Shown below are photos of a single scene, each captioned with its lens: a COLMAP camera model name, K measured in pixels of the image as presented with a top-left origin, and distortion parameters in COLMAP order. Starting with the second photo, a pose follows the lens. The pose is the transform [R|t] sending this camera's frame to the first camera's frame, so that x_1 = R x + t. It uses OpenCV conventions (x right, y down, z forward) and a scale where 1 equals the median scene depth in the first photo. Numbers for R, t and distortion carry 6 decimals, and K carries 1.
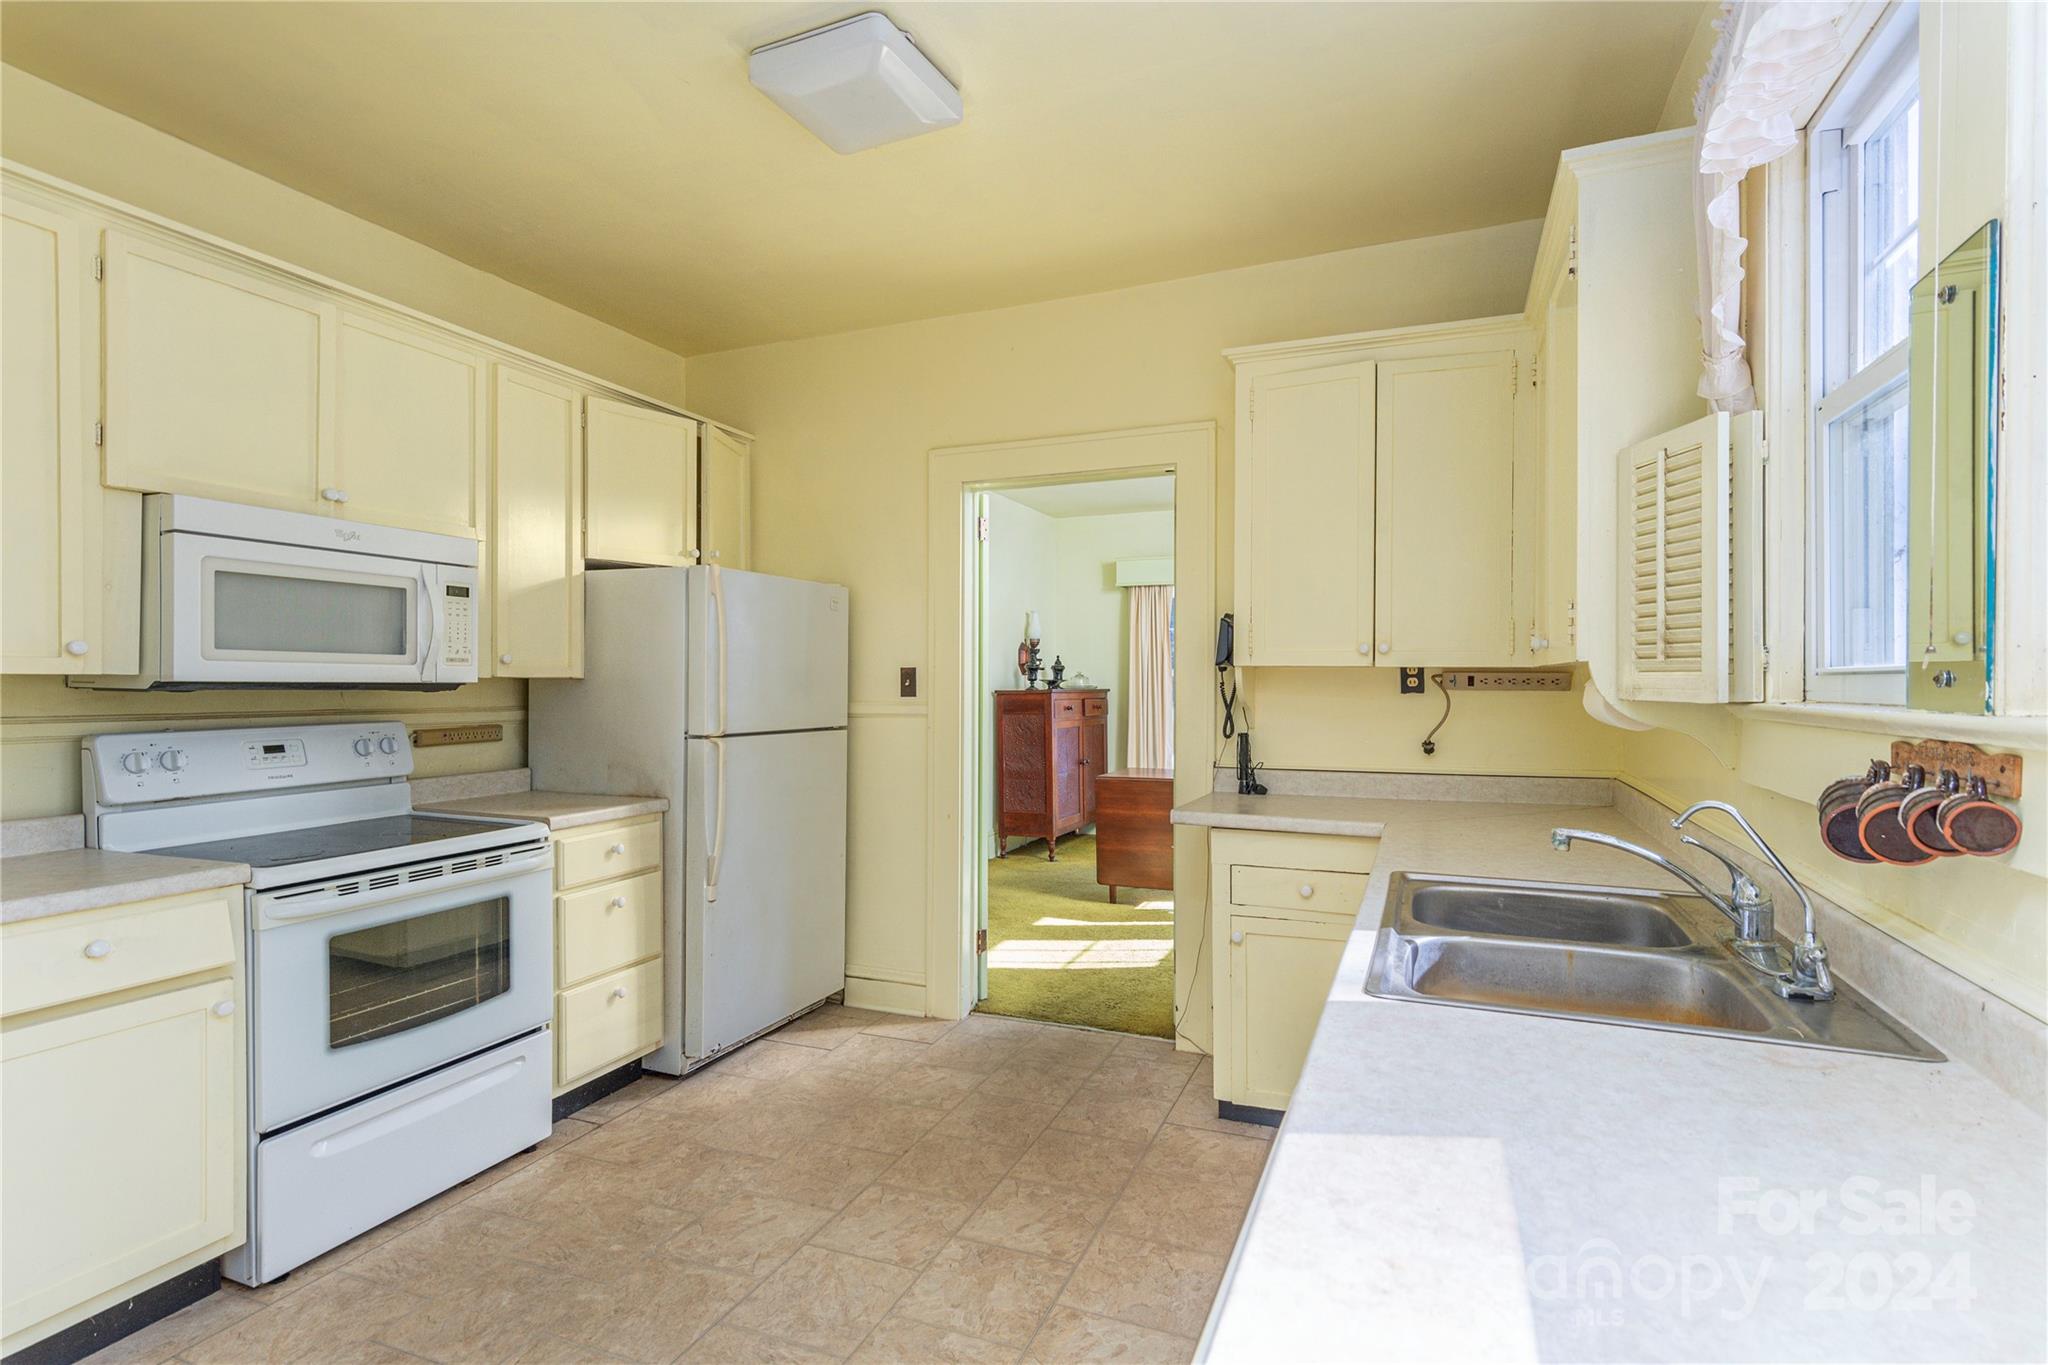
lens RADIAL K [[998.7, 0, 1024.0], [0, 998.7, 682.5], [0, 0, 1]] dist [0.001611, 0.000233]
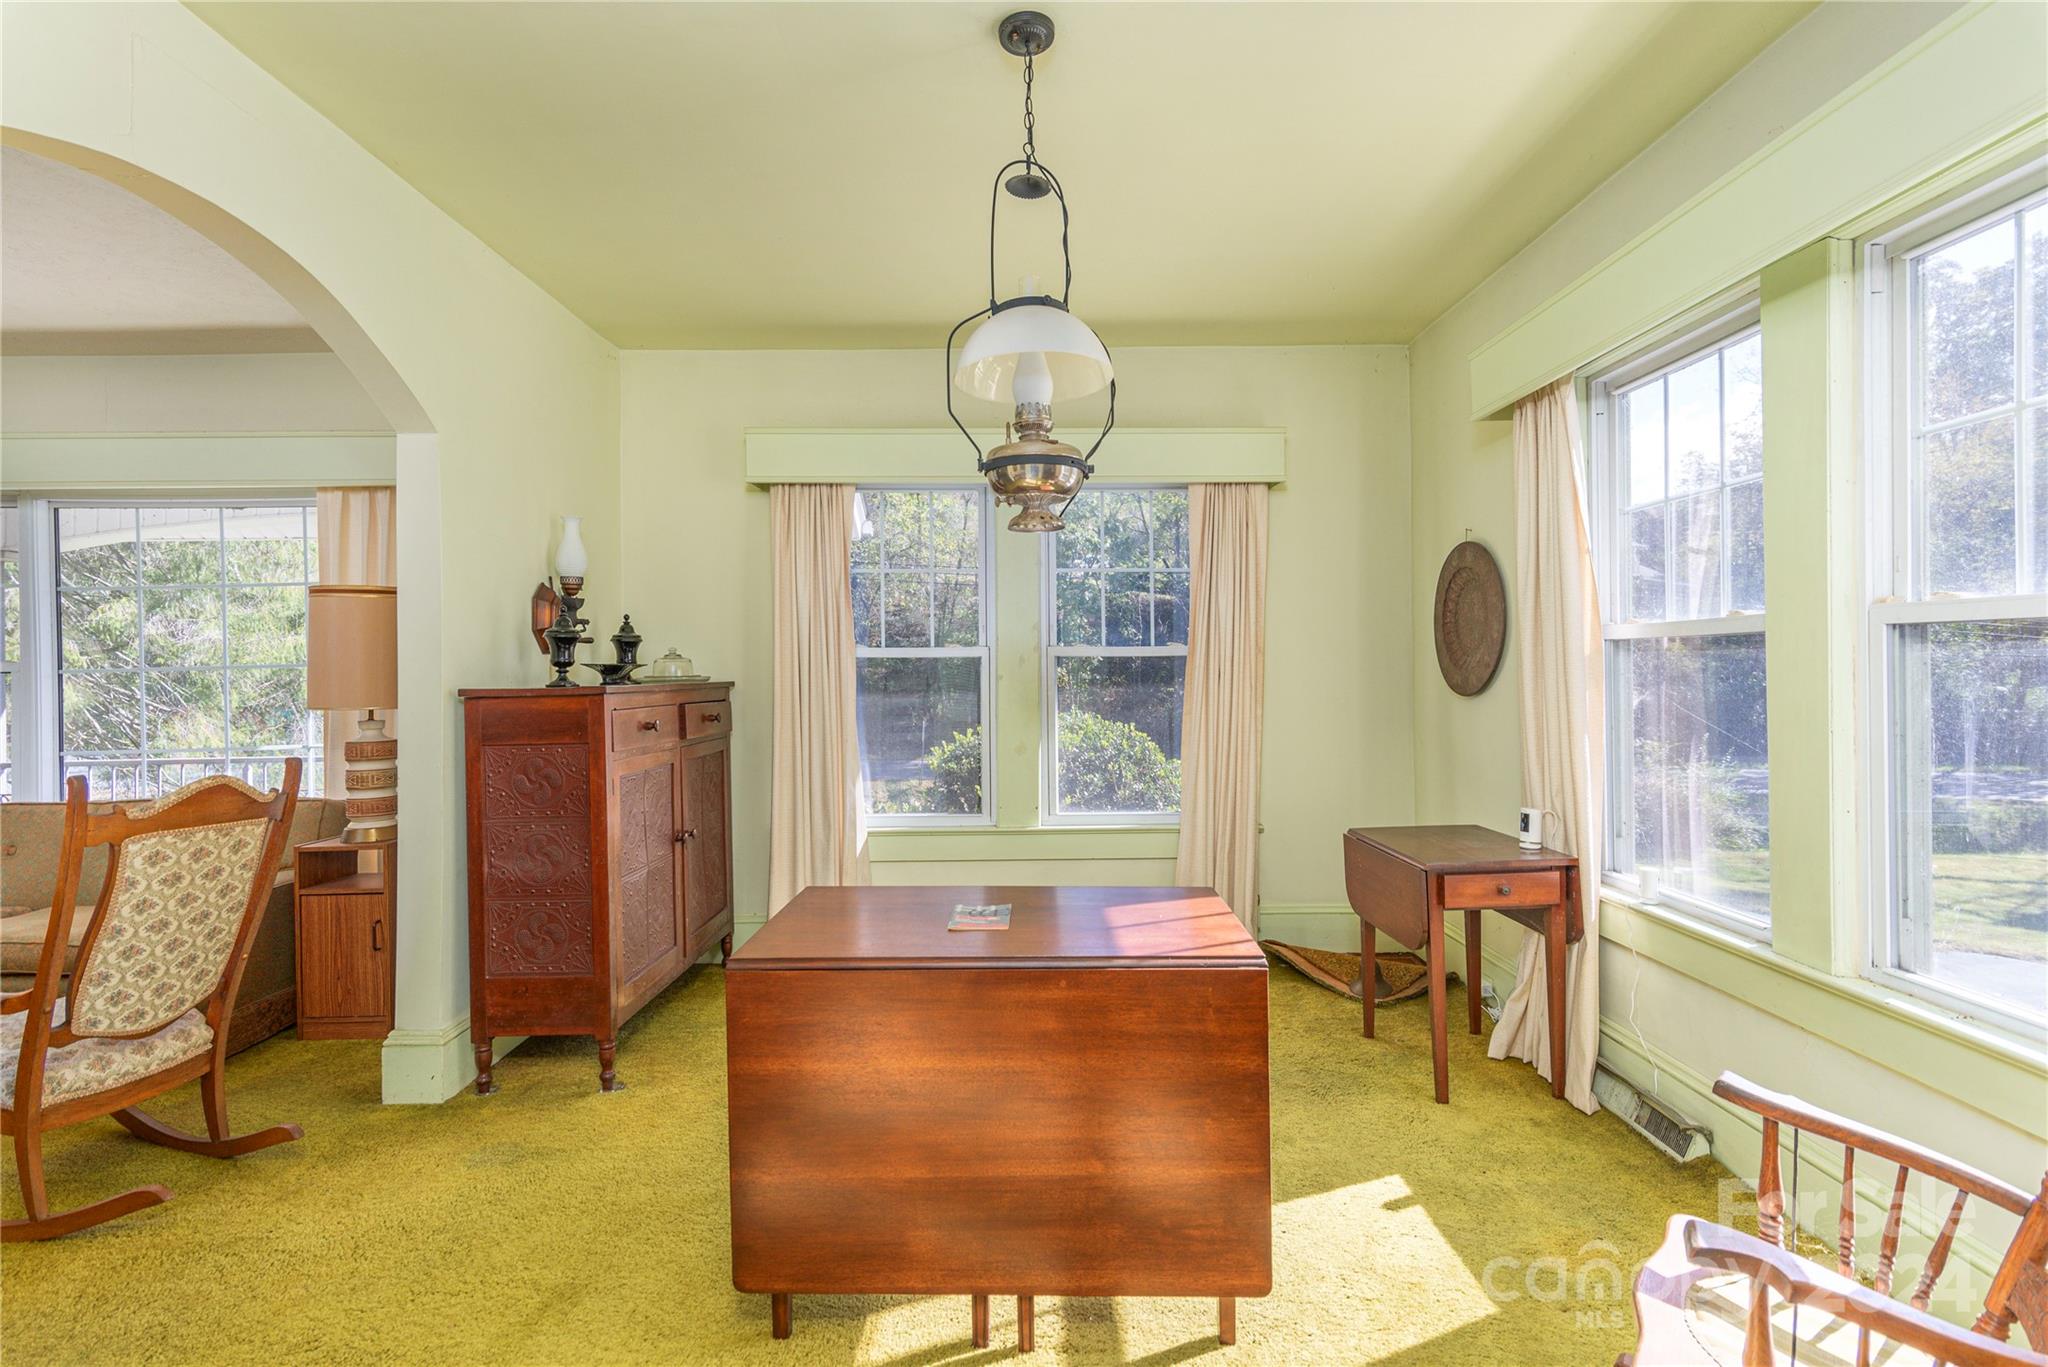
lens RADIAL K [[998.7, 0, 1024.0], [0, 998.7, 683.5], [0, 0, 1]] dist [0.001611, 0.000233]
pose [[0.925183, -0.008931, 0.379415, 0.029956], [0.001590, 0.999806, 0.019657, -0.002615], [-0.379517, -0.017583, 0.925018, 0.502435]]
